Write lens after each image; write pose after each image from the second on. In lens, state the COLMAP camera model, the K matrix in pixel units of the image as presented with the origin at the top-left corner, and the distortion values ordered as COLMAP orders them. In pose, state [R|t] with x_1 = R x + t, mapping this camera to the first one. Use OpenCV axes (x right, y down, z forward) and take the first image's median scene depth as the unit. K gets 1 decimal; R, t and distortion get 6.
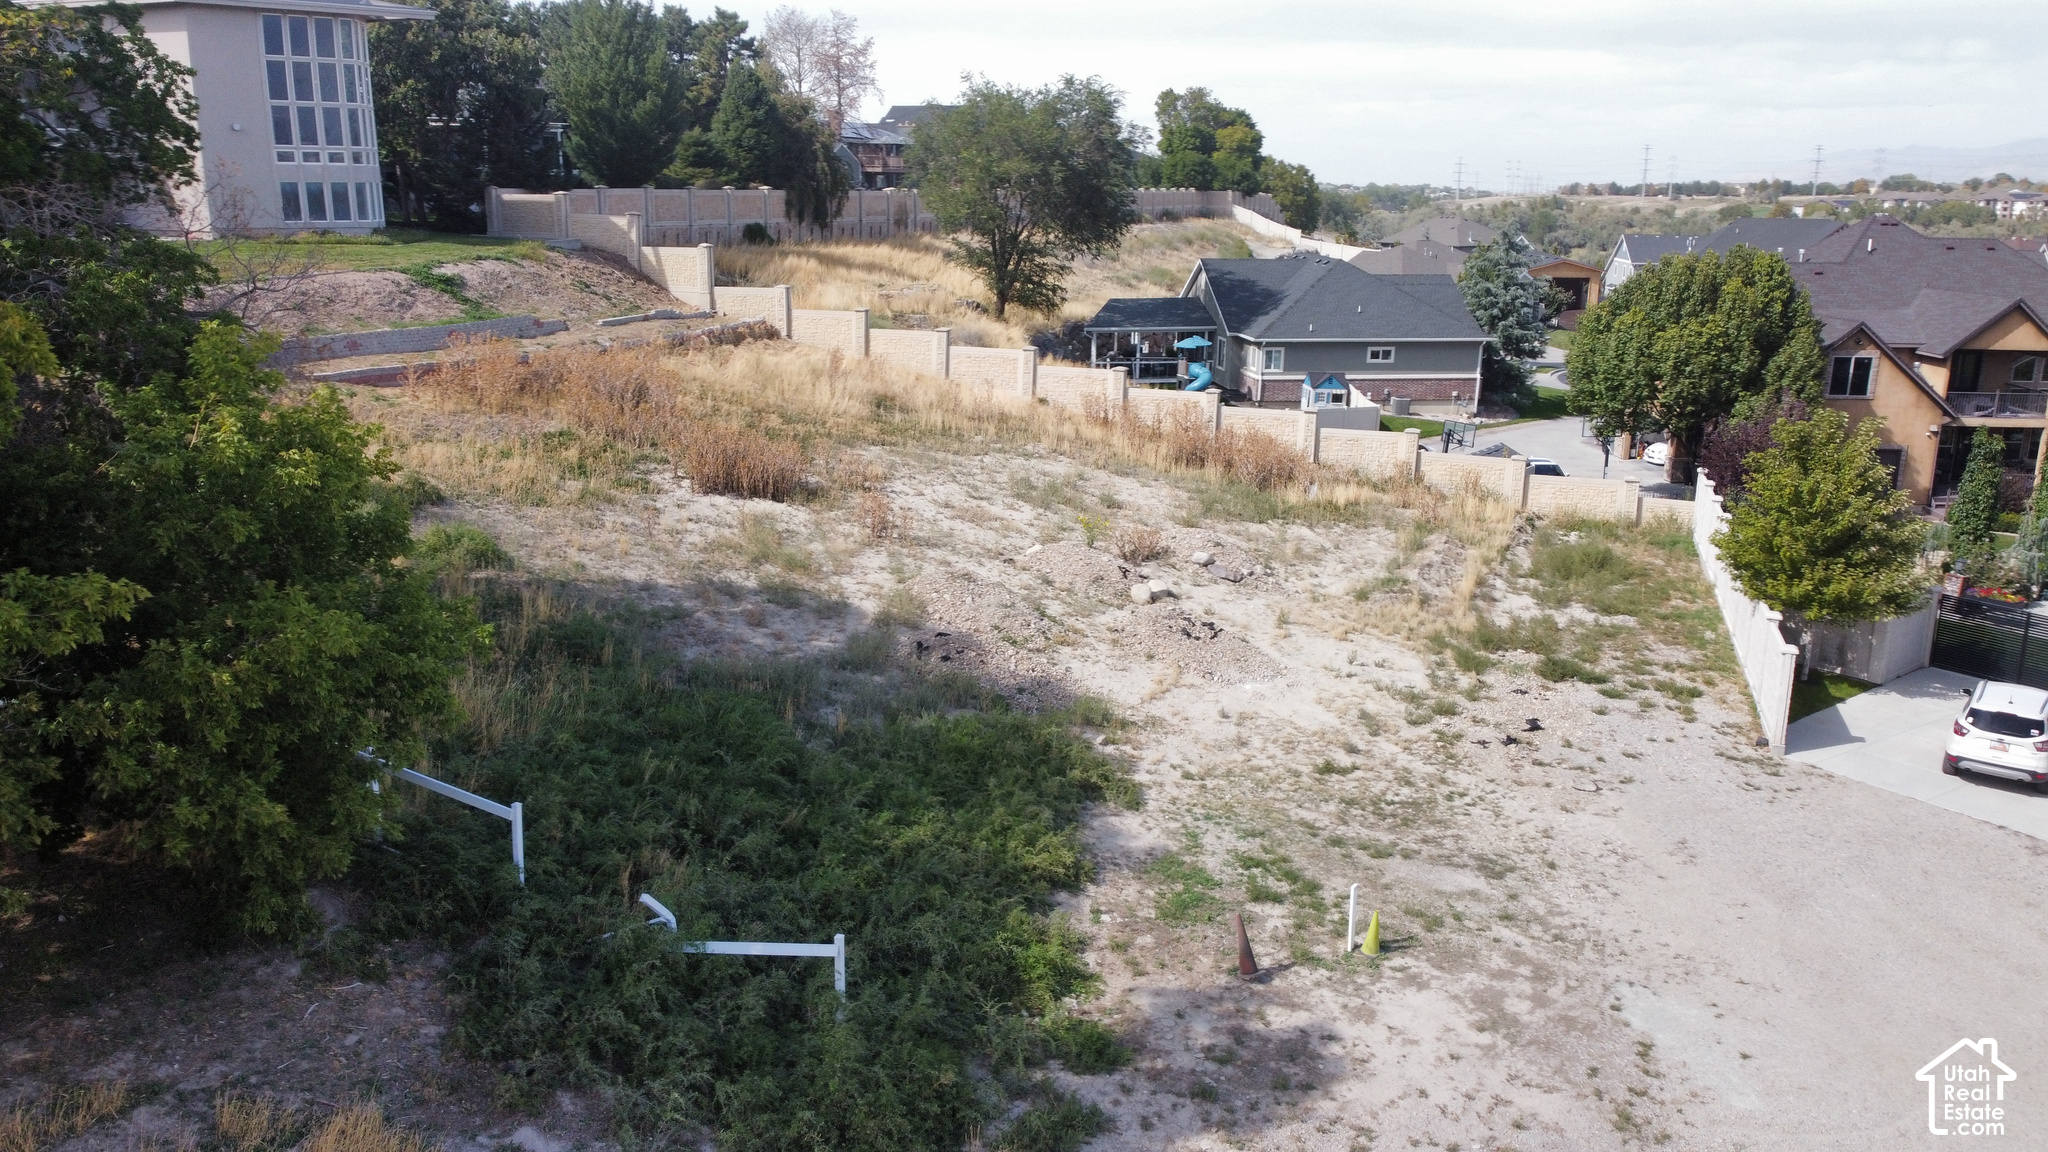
lens RADIAL K [[1534.3, 0, 1019.6], [0, 1534.3, 574.6], [0, 0, 1]] dist [0.006878, -0.011730]
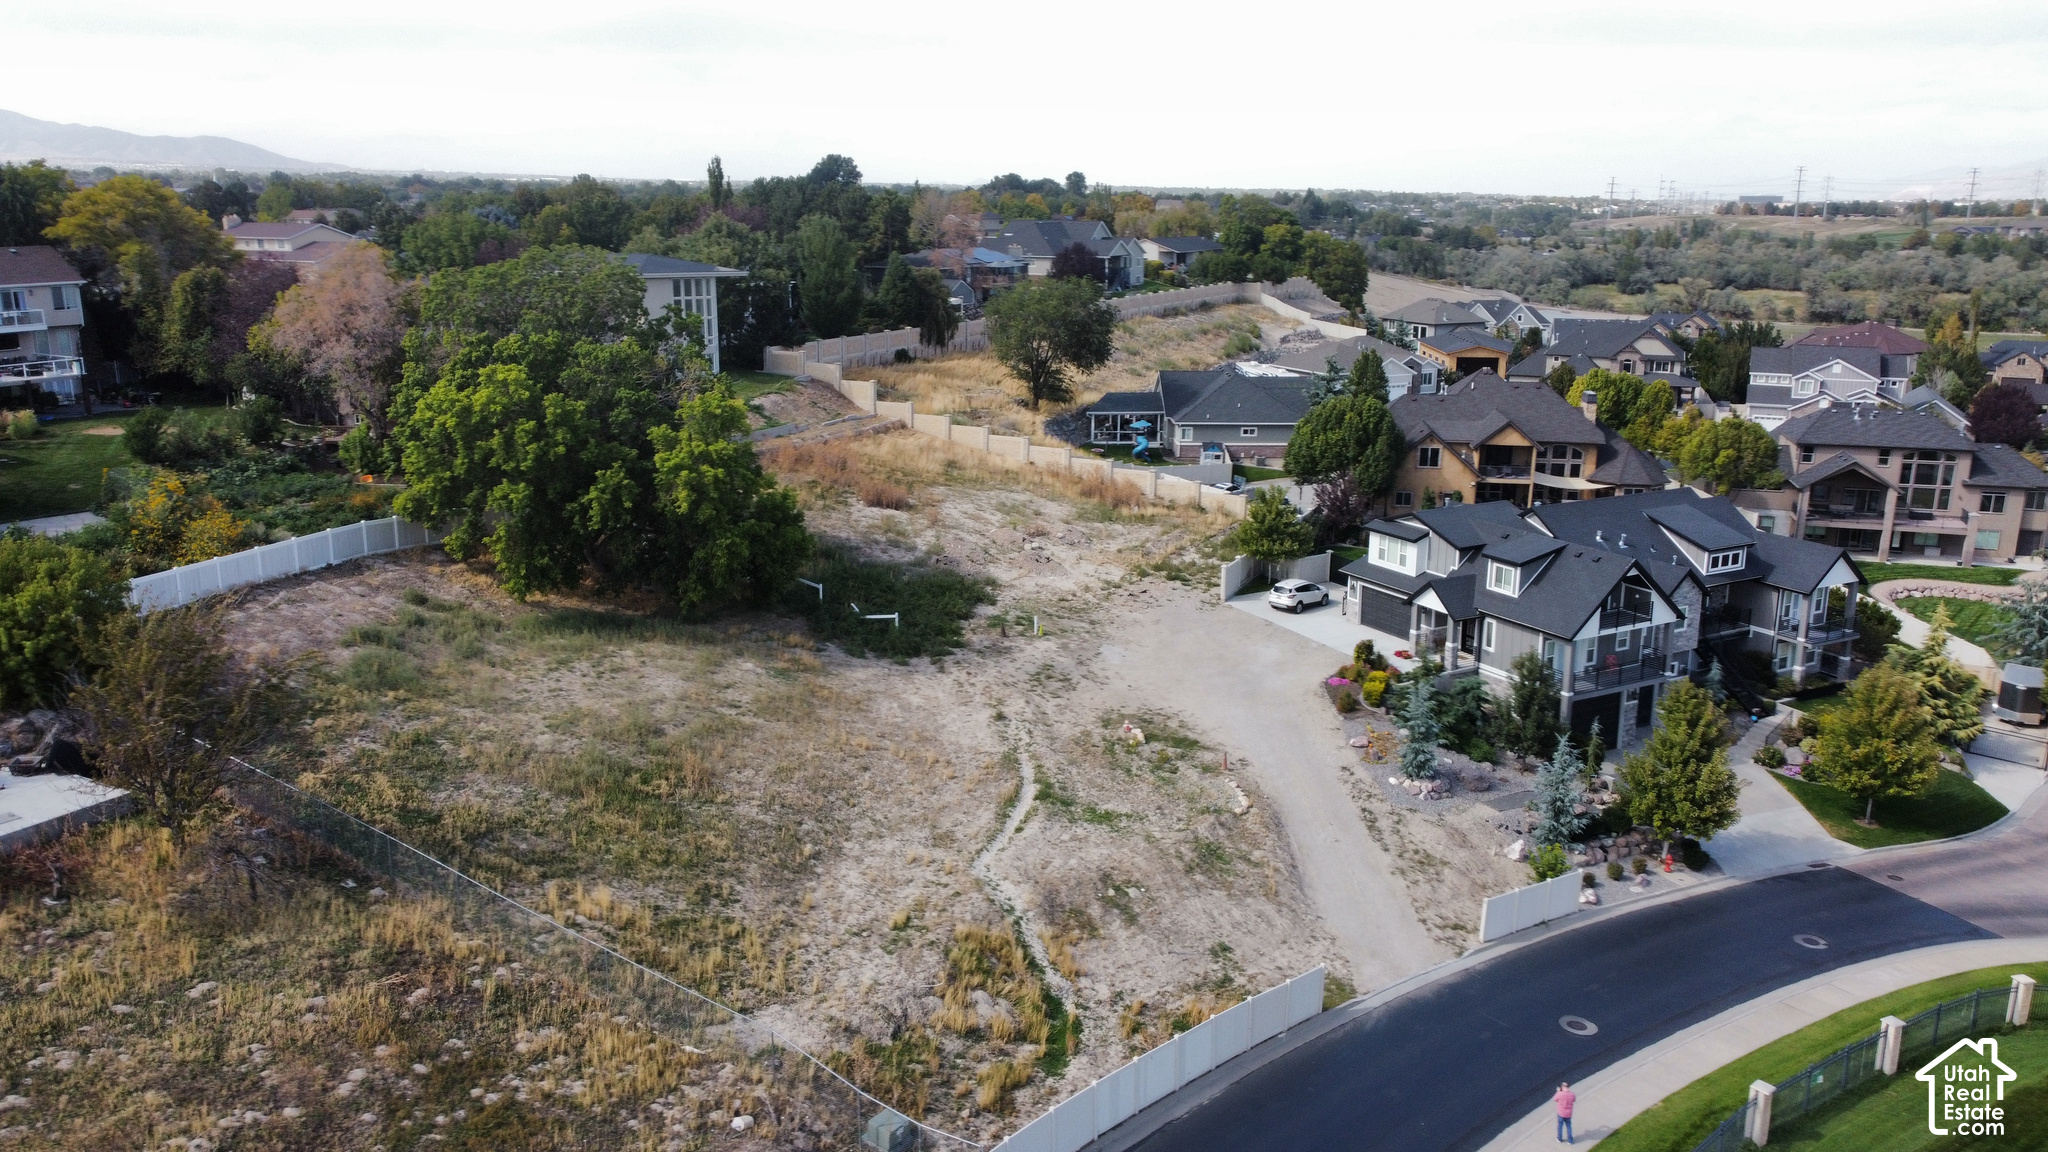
lens RADIAL K [[1534.3, 0, 1008.5], [0, 1534.3, 582.7], [0, 0, 1]] dist [0.006878, -0.011730]
pose [[0.993332, 0.023179, -0.112931, 0.225701], [-0.023026, 0.999731, 0.002664, 0.043892], [0.112963, -0.000046, 0.993599, -1.074497]]
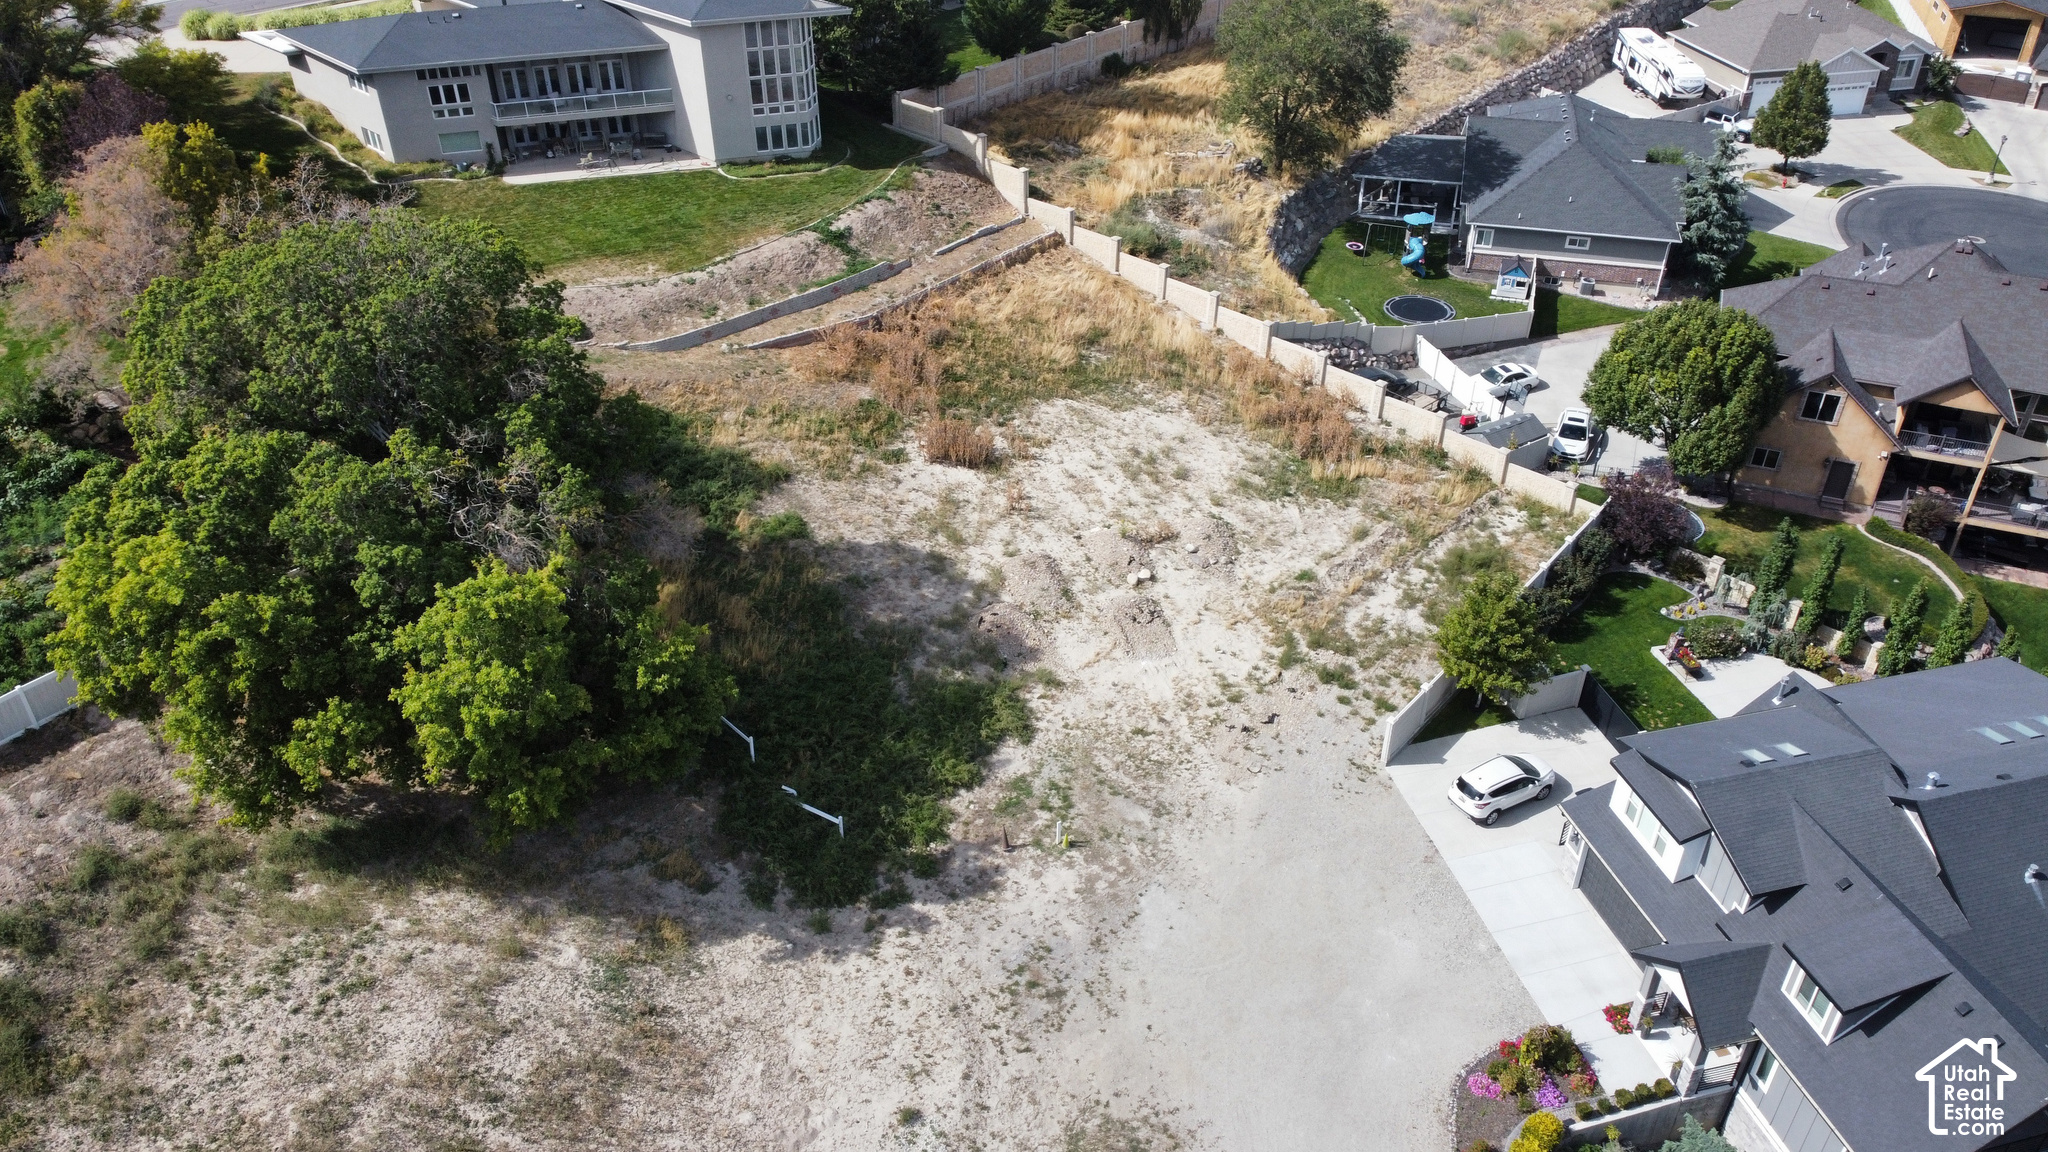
lens RADIAL K [[1534.3, 0, 1022.9], [0, 1534.3, 570.3], [0, 0, 1]] dist [0.006878, -0.011730]
pose [[0.935326, 0.188416, -0.299440, 0.327521], [-0.073542, 0.931444, 0.356375, -0.417234], [0.346058, -0.311305, 0.885061, -0.430444]]
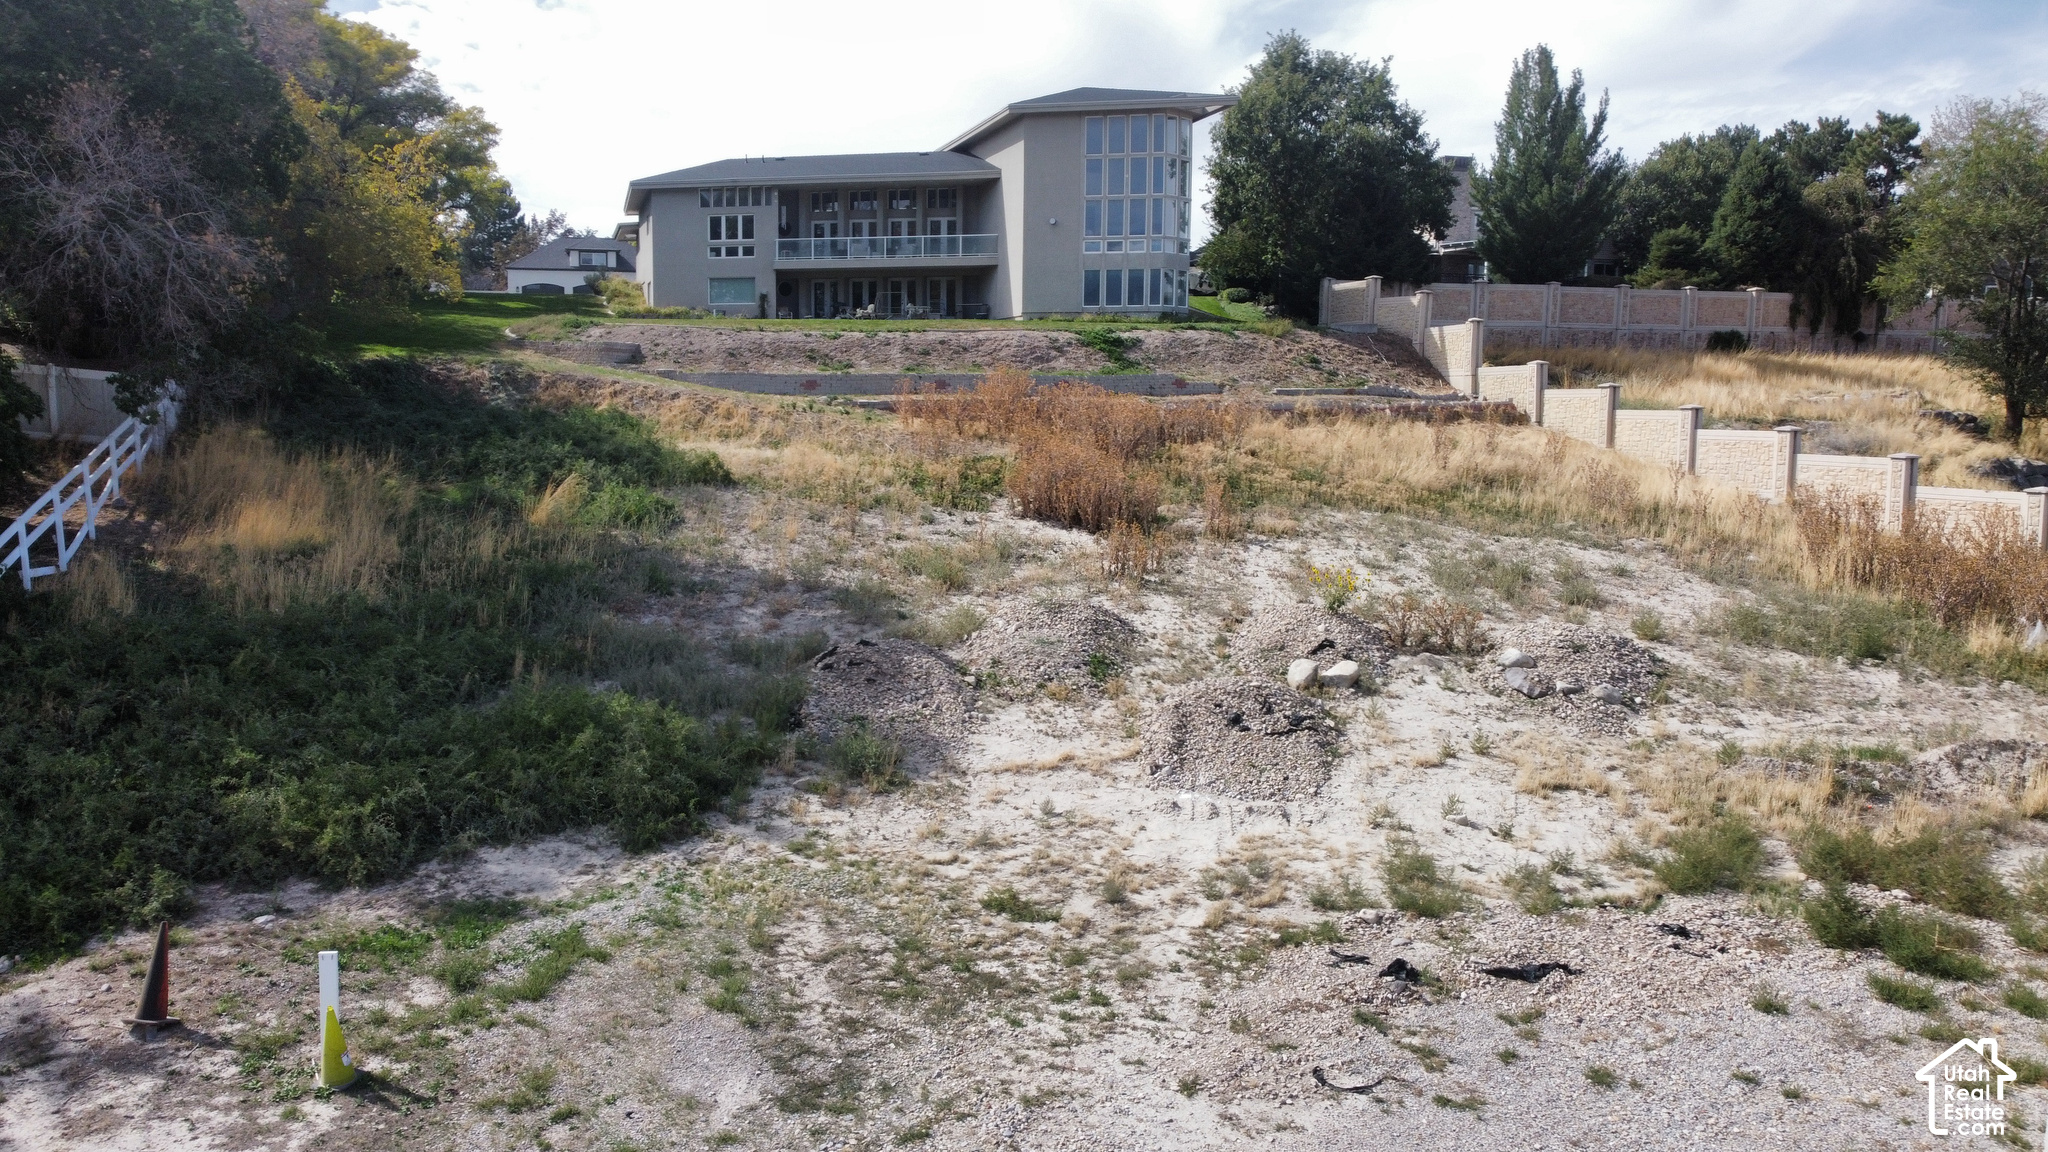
lens RADIAL K [[1534.3, 0, 1033.3], [0, 1534.3, 594.4], [0, 0, 1]] dist [0.006878, -0.011730]
pose [[0.651521, 0.087519, -0.753565, 0.322913], [-0.180816, 0.982611, -0.042210, 0.017845], [0.736767, 0.163758, 0.656016, 0.312961]]
